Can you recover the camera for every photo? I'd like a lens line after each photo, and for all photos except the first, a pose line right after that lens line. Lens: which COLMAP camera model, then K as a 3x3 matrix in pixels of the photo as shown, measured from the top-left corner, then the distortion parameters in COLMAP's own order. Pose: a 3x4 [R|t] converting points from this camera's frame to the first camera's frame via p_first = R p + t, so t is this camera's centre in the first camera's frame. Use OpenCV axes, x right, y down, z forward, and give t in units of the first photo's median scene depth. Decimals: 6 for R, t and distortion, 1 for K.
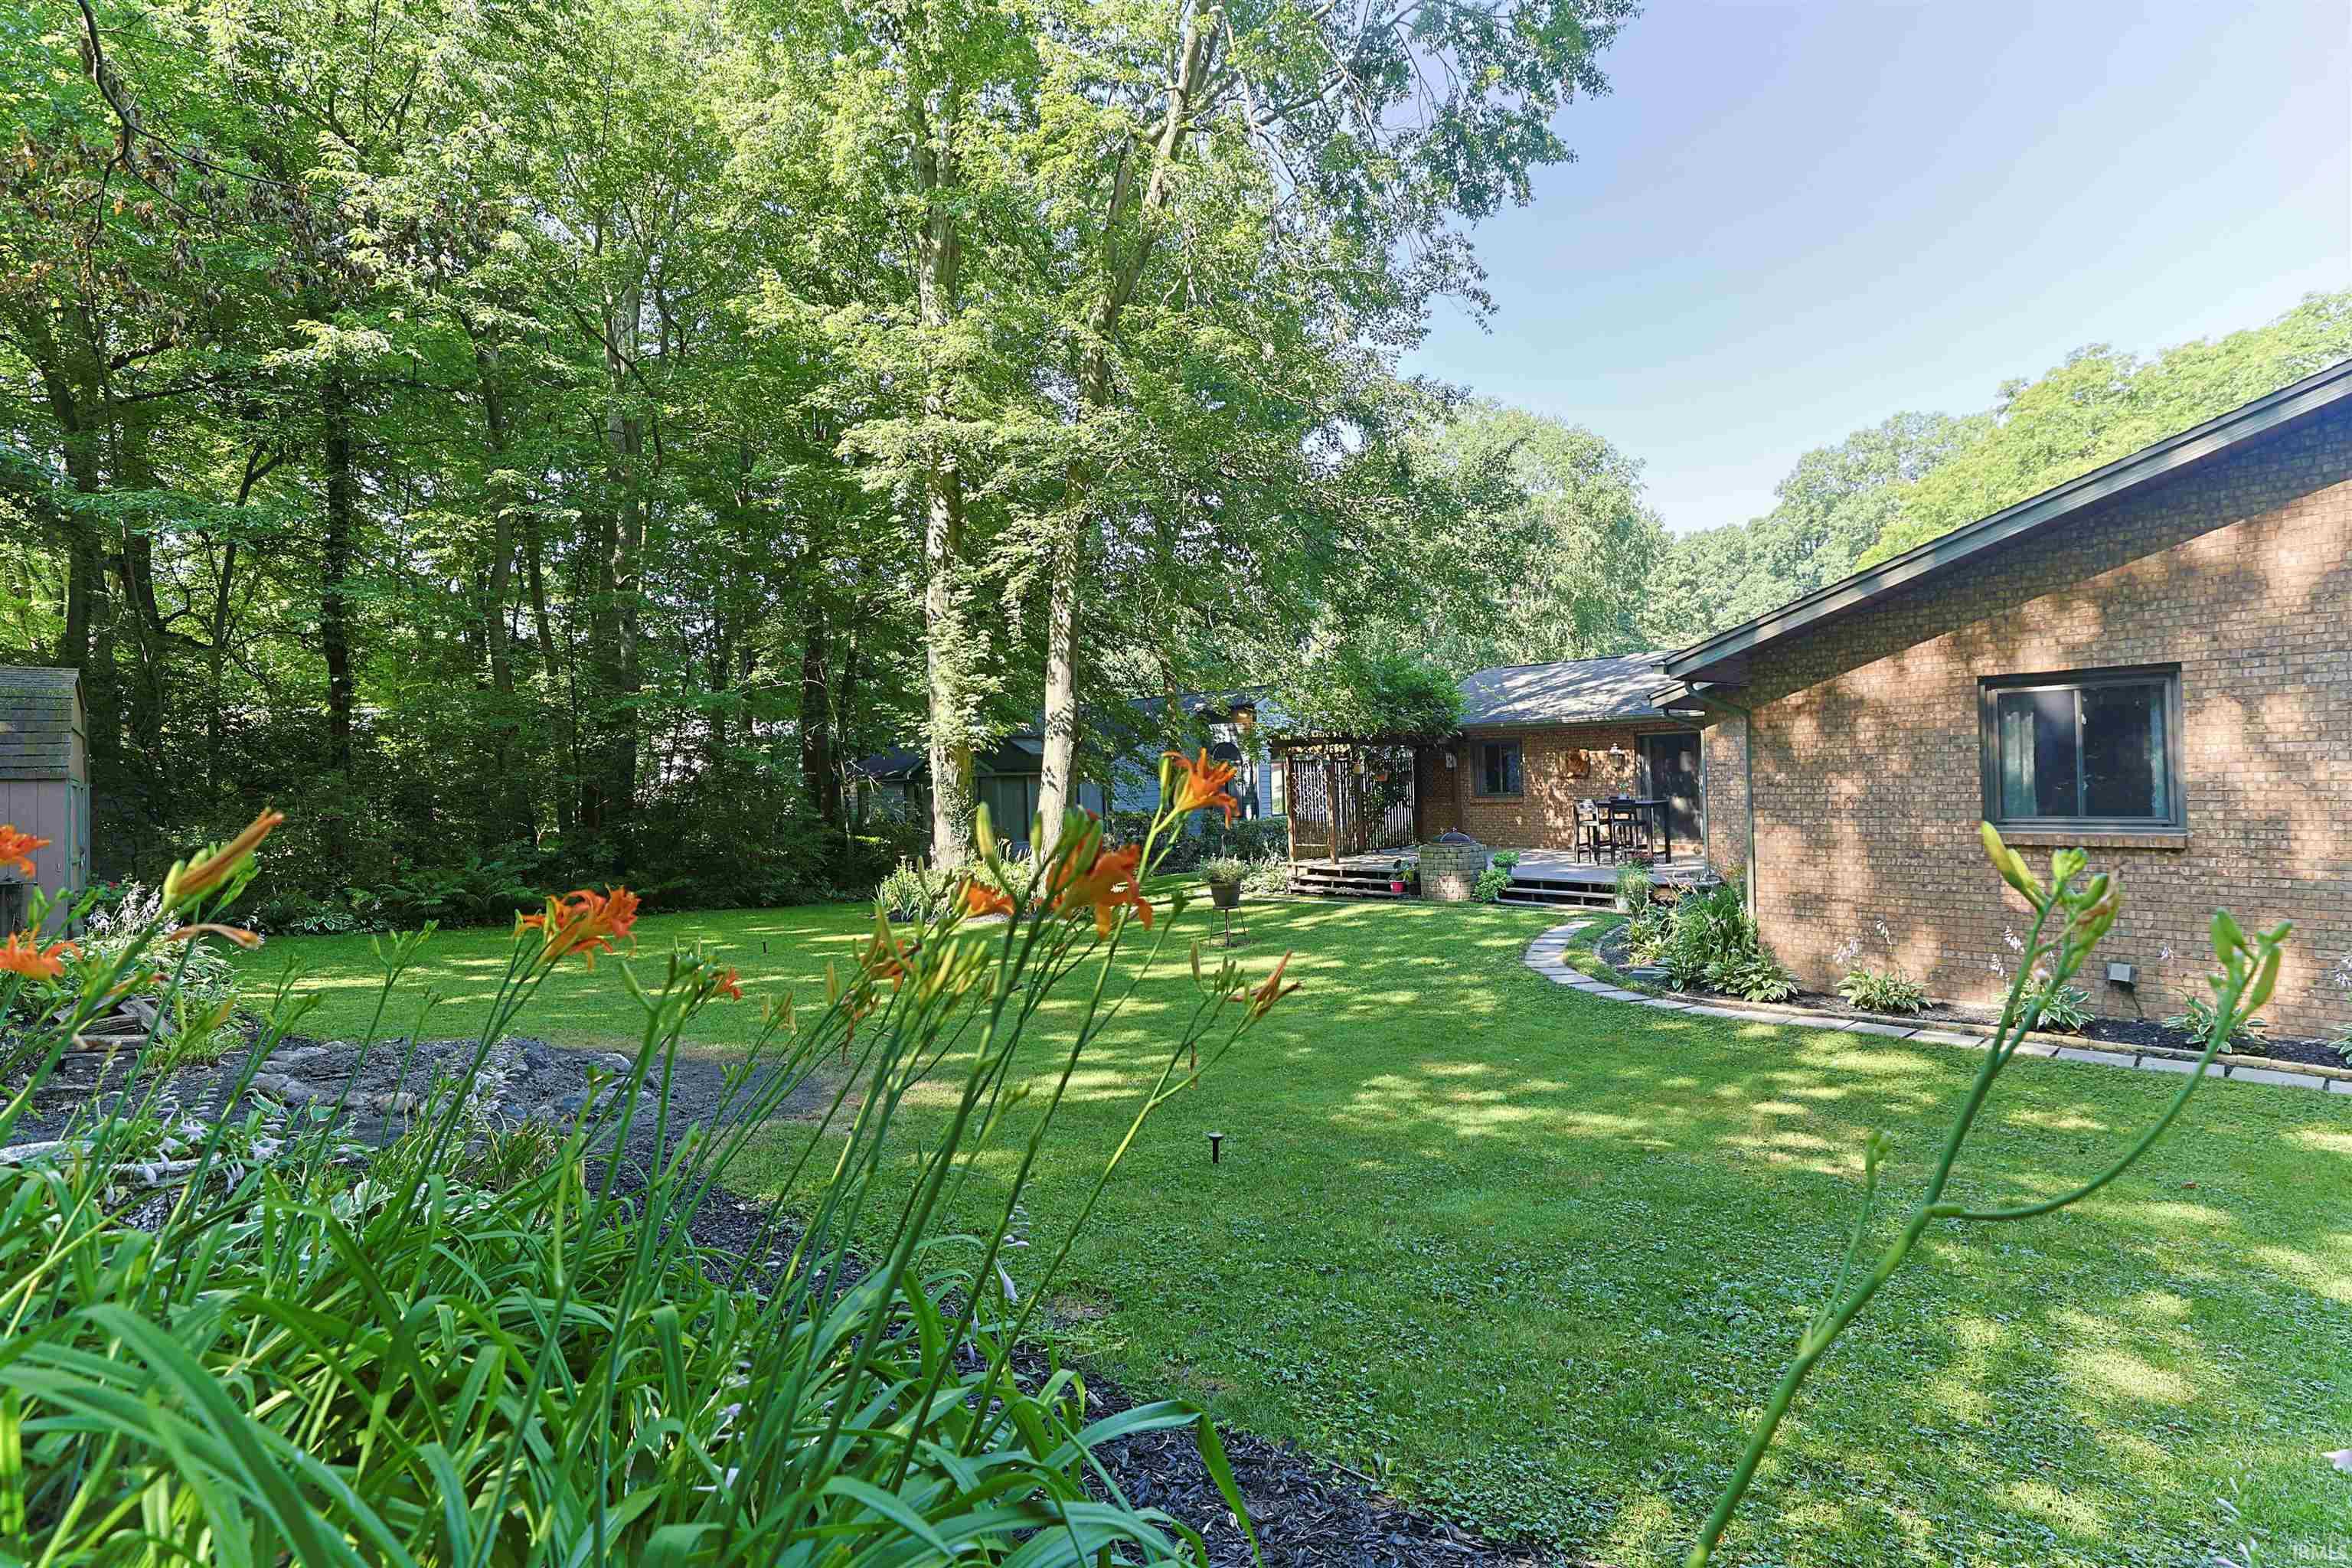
lens RADIAL K [[1137.1, 0, 1177.7], [0, 1137.1, 767.2], [0, 0, 1]] dist [-0.015633, 0.008797]
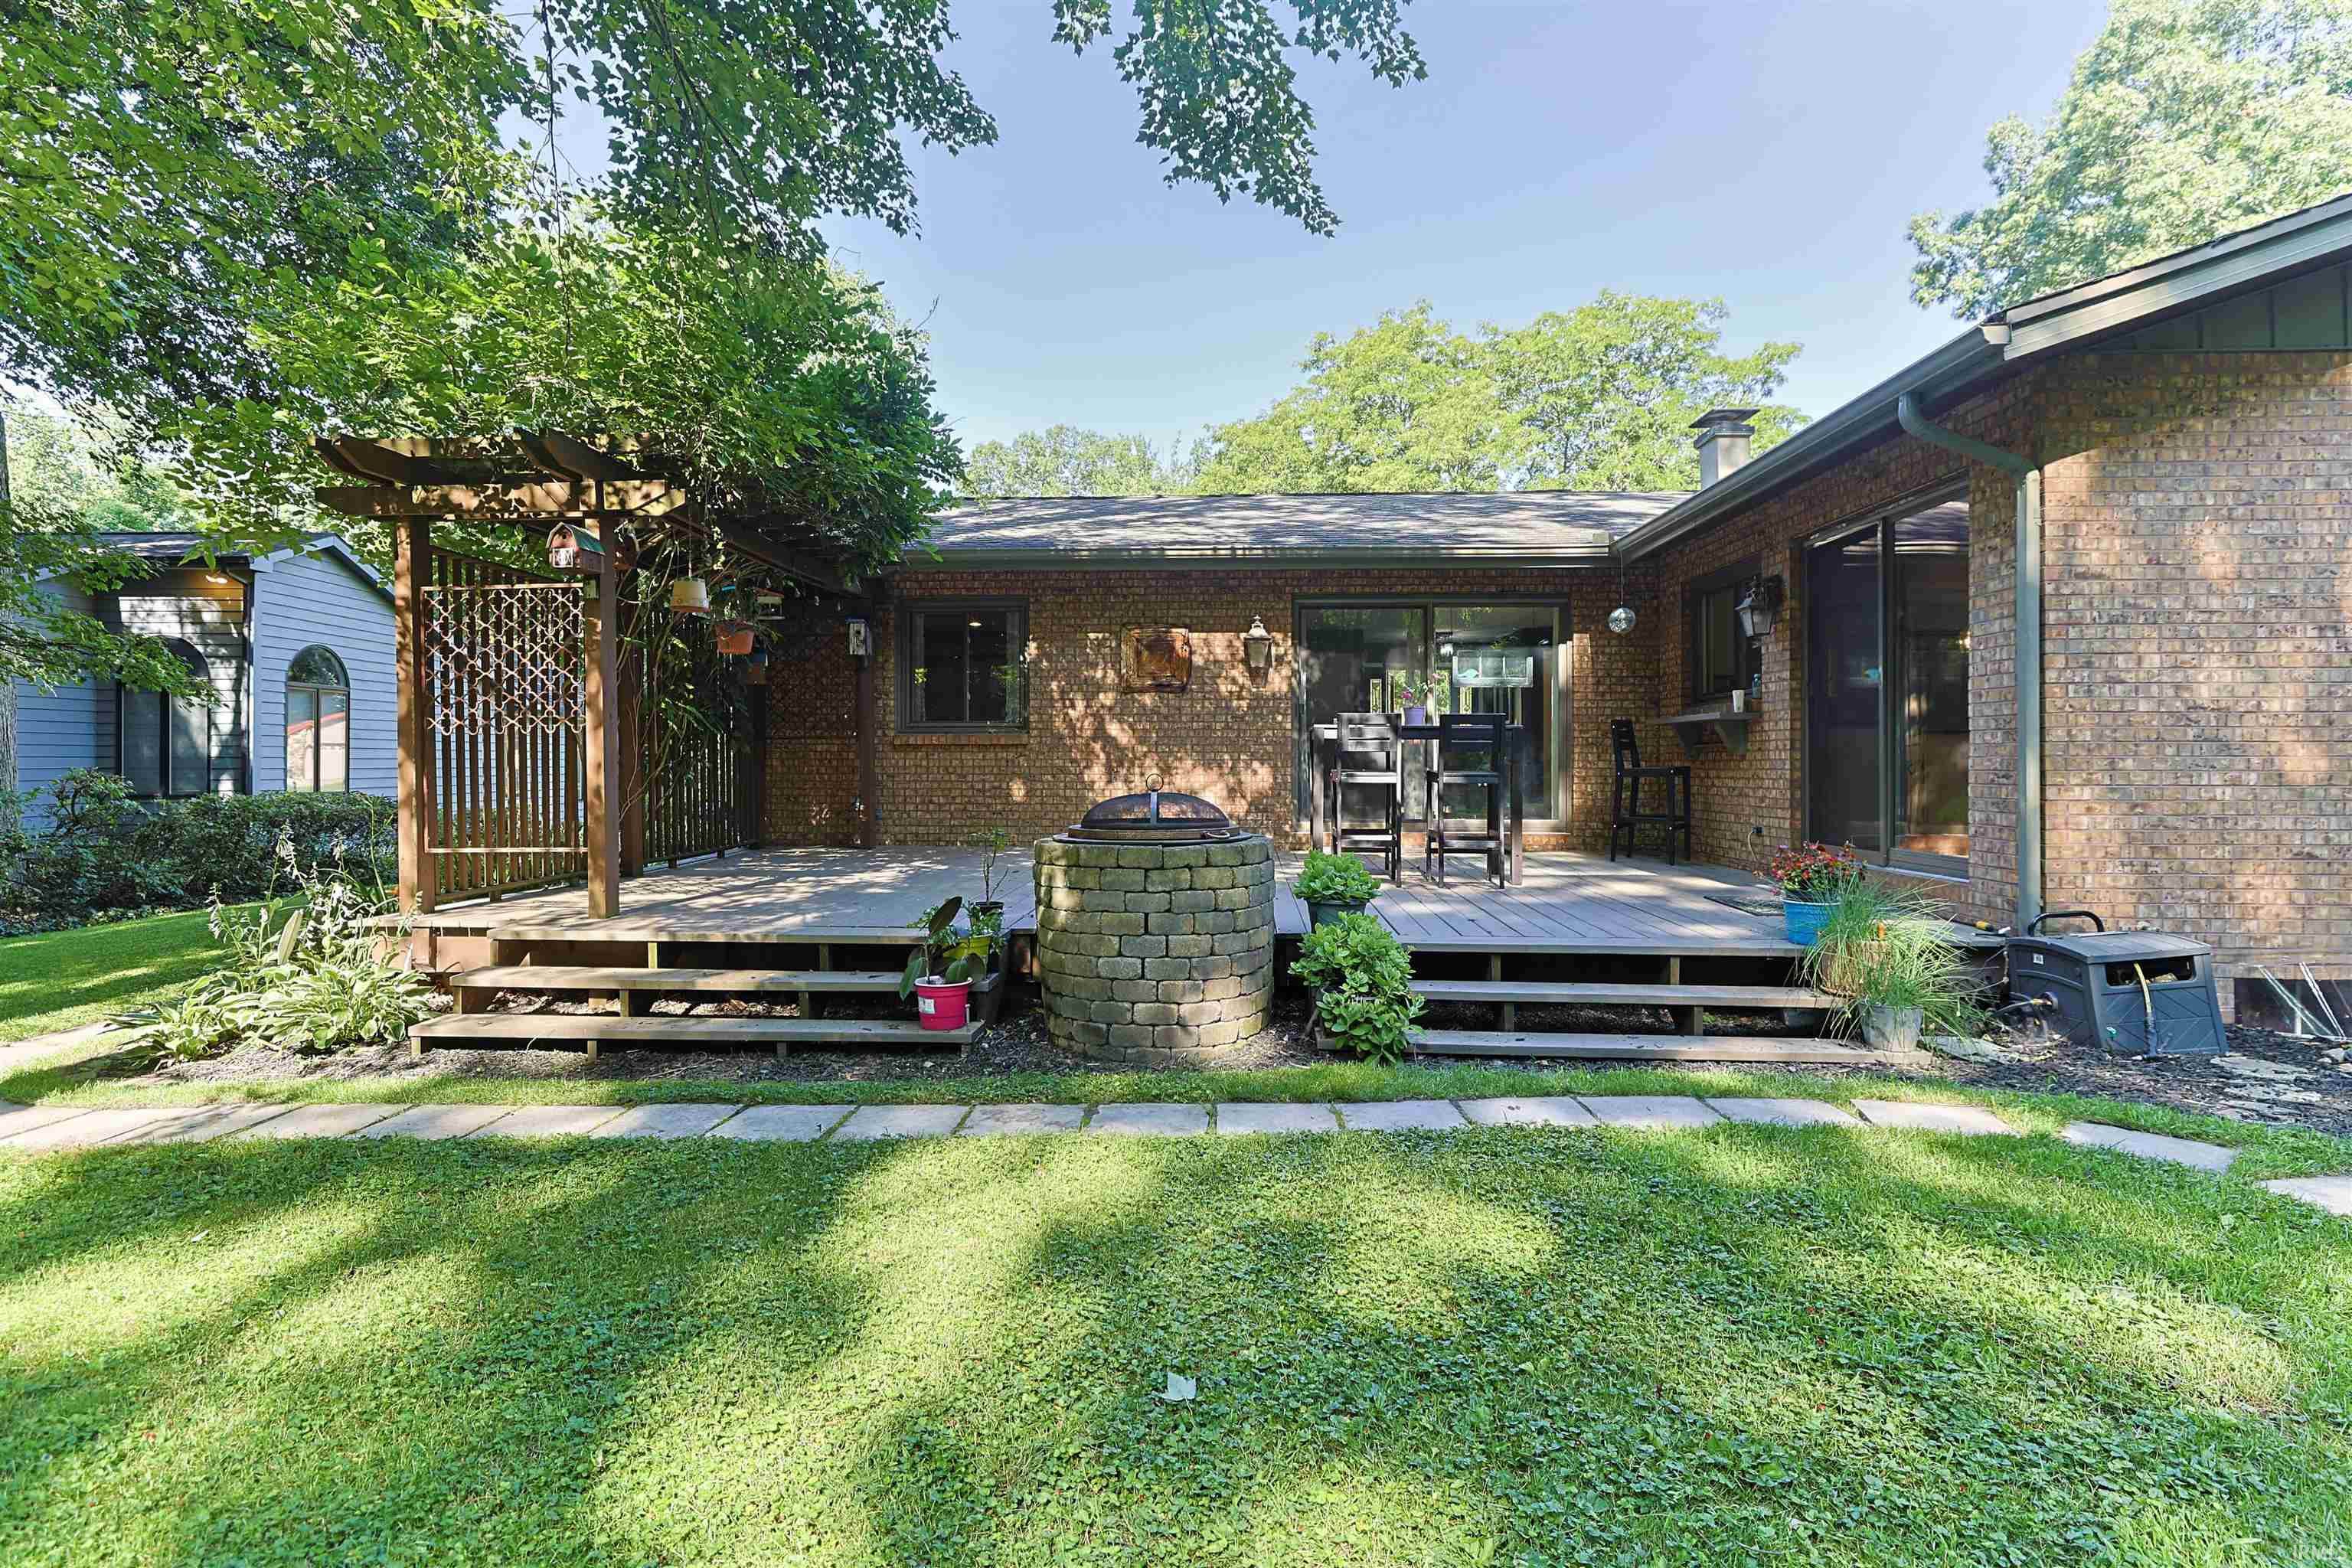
lens RADIAL K [[1137.1, 0, 1171.0], [0, 1137.1, 770.4], [0, 0, 1]] dist [-0.015633, 0.008797]
pose [[0.727614, 0.029638, 0.685346, 0.050505], [-0.028277, 0.999513, -0.013204, 0.051430], [-0.685404, -0.009773, 0.728098, 0.740024]]
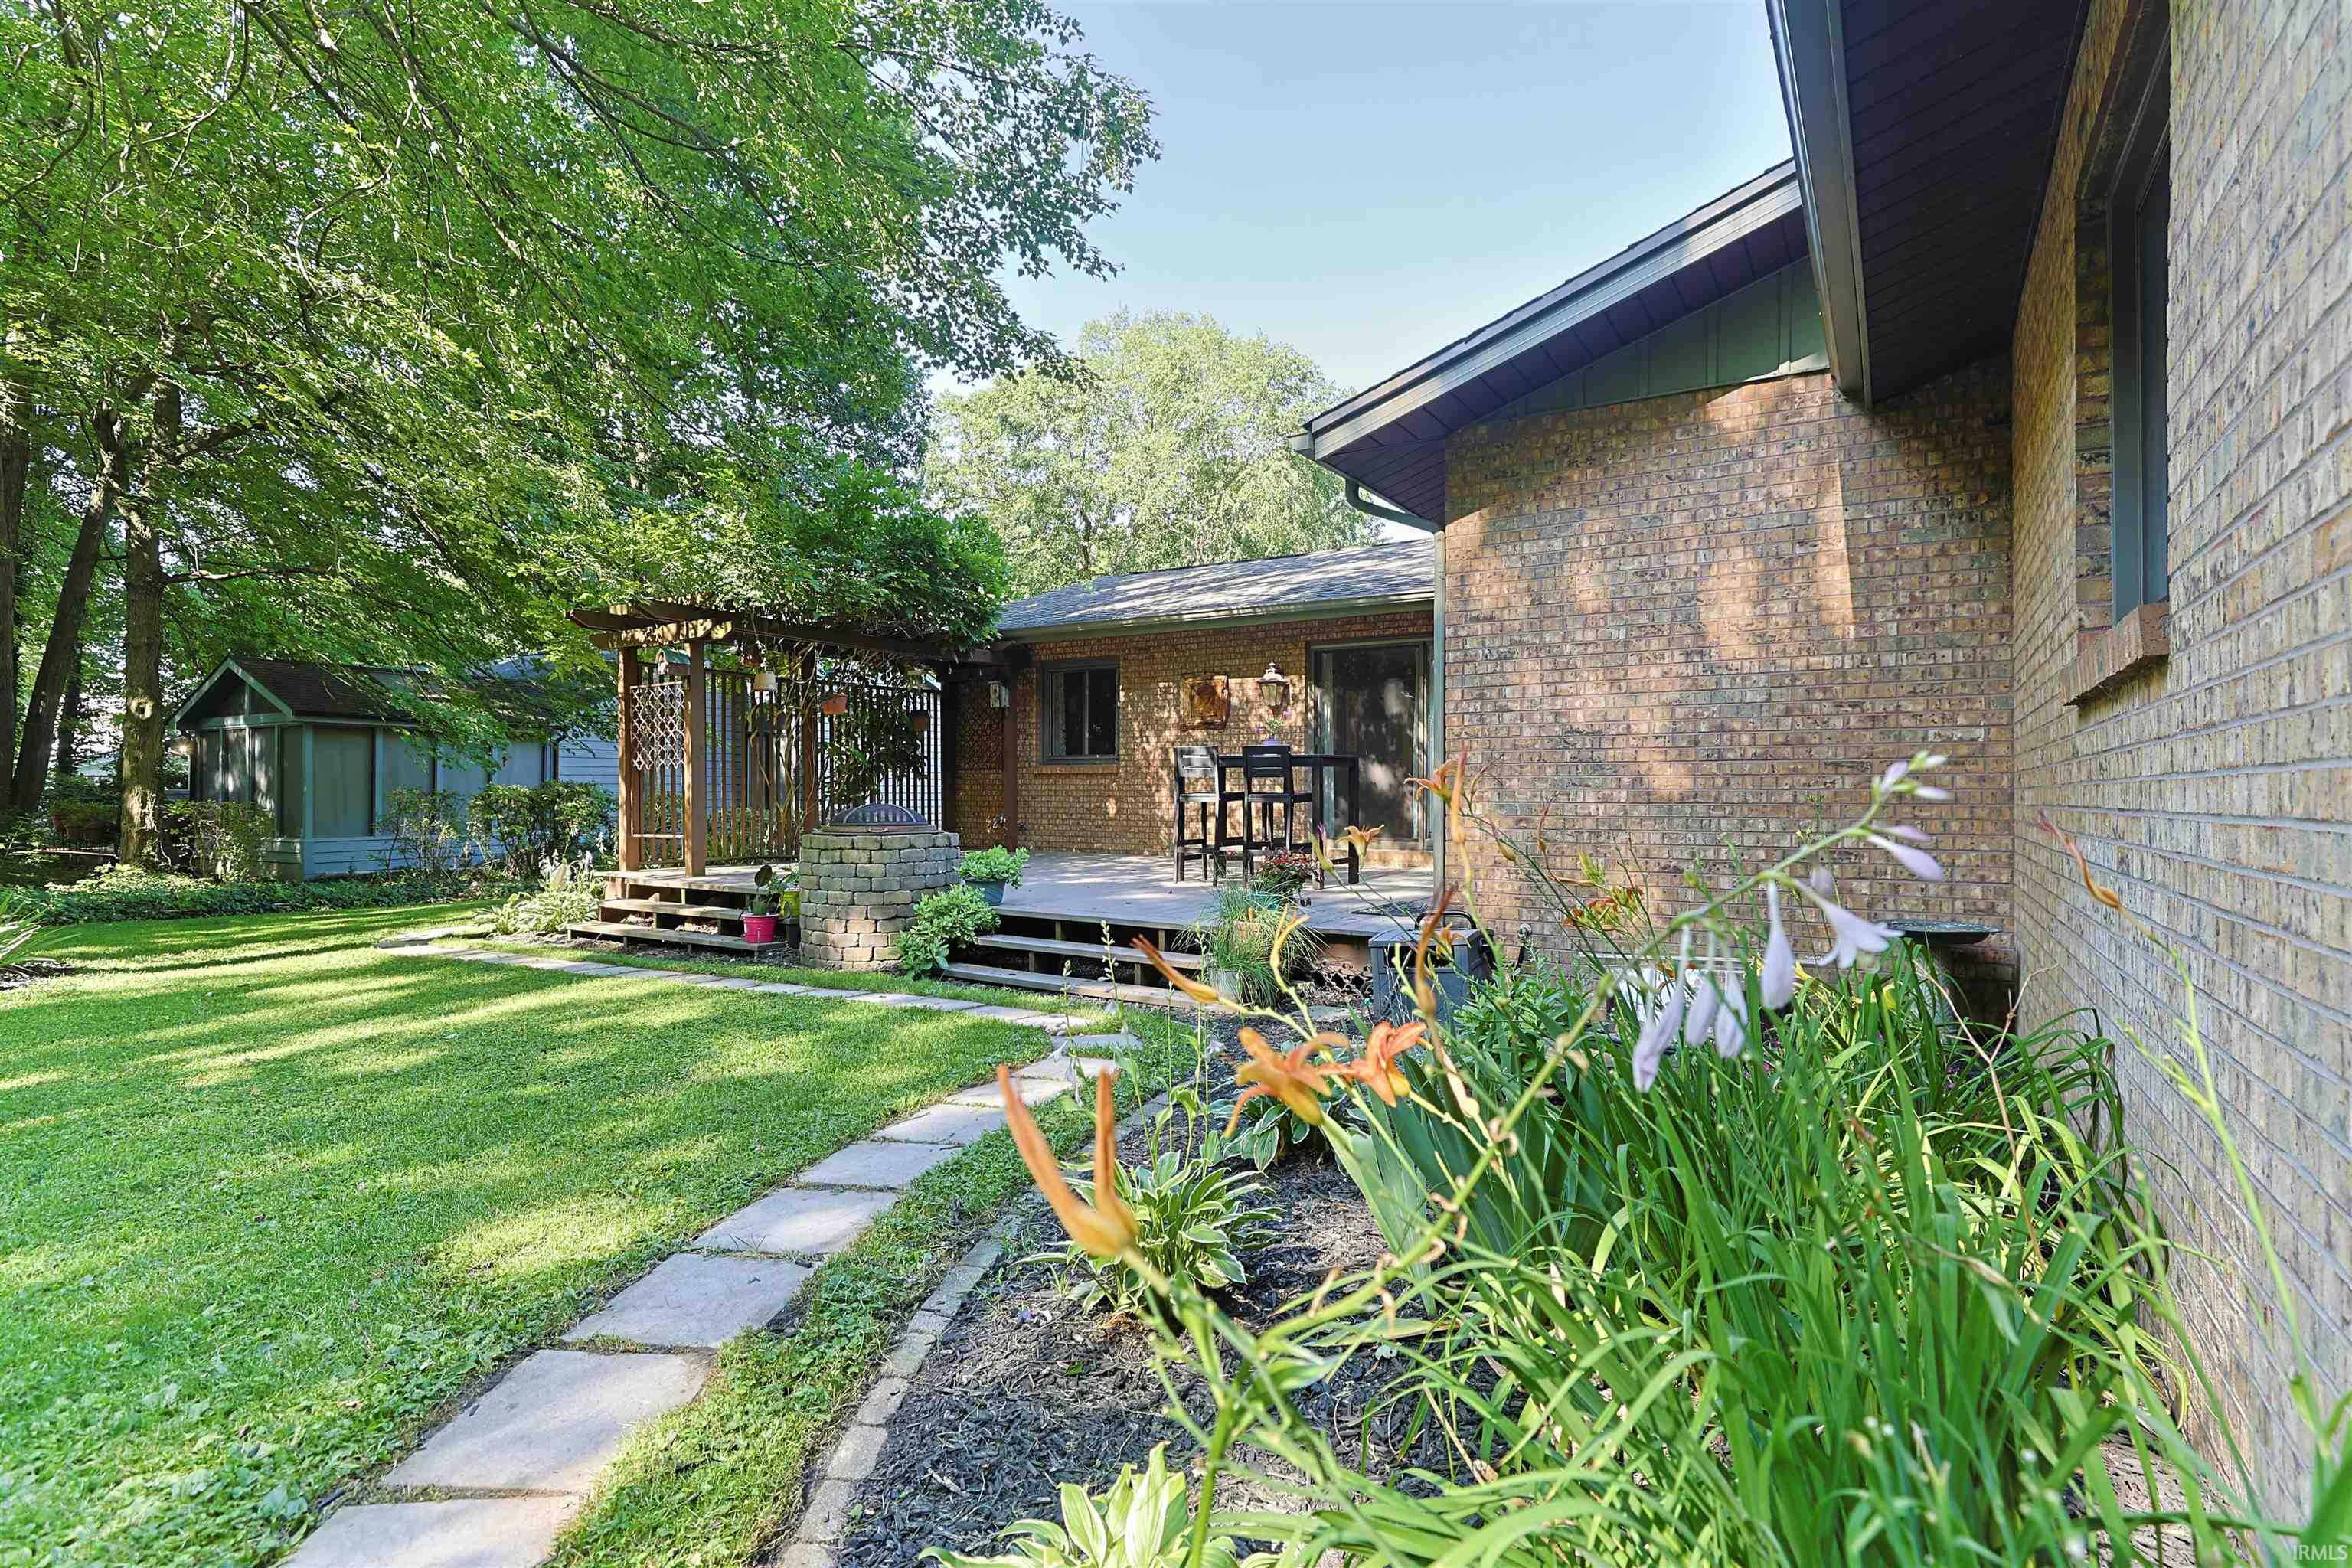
lens RADIAL K [[1137.1, 0, 1192.1], [0, 1137.1, 783.7], [0, 0, 1]] dist [-0.015633, 0.008797]
pose [[0.968249, 0.035333, 0.247477, 0.231427], [-0.034119, 0.999375, -0.009192, 0.046122], [-0.247647, 0.000456, 0.968850, 0.518313]]
